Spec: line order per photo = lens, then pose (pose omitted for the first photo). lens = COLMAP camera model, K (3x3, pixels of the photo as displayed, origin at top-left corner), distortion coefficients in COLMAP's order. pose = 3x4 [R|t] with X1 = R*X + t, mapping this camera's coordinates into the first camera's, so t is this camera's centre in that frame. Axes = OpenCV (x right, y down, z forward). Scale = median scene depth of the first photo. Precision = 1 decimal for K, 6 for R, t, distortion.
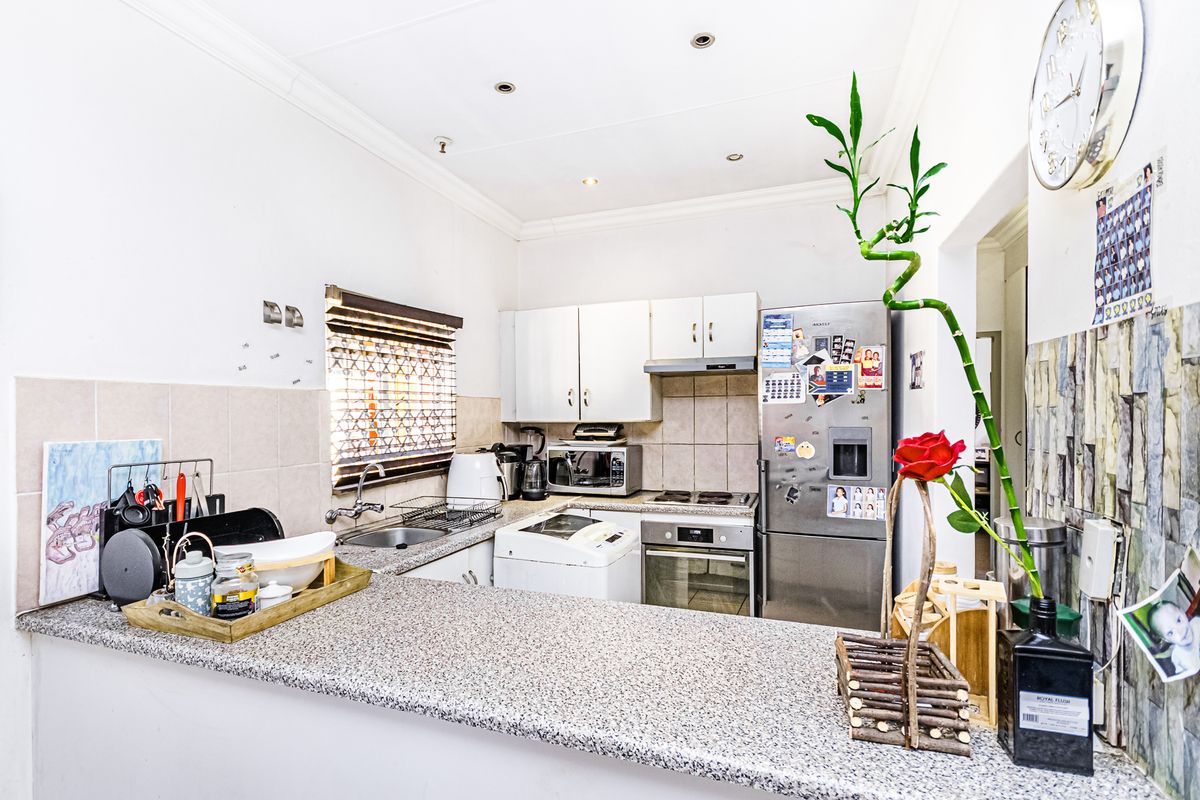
lens RADIAL K [[605.3, 0, 600.0], [0, 605.3, 400.0], [0, 0, 1]] dist [-0.002060, -0.000129]
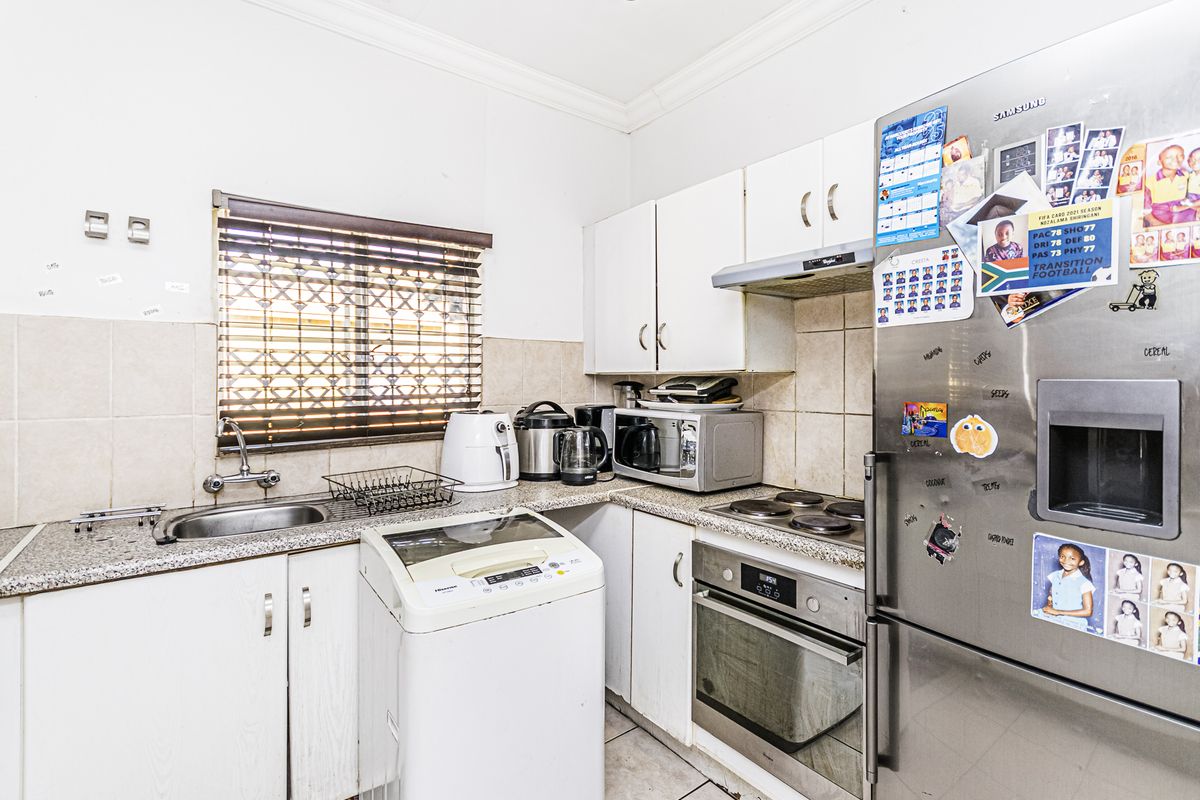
lens RADIAL K [[590.6, 0, 602.2], [0, 590.6, 368.7], [0, 0, 1]] dist [0.003929, -0.000160]
pose [[0.842338, -0.000644, -0.538949, 0.336437], [0.004630, 0.999971, 0.006040, 0.033882], [0.538929, -0.007583, 0.842317, 0.526786]]
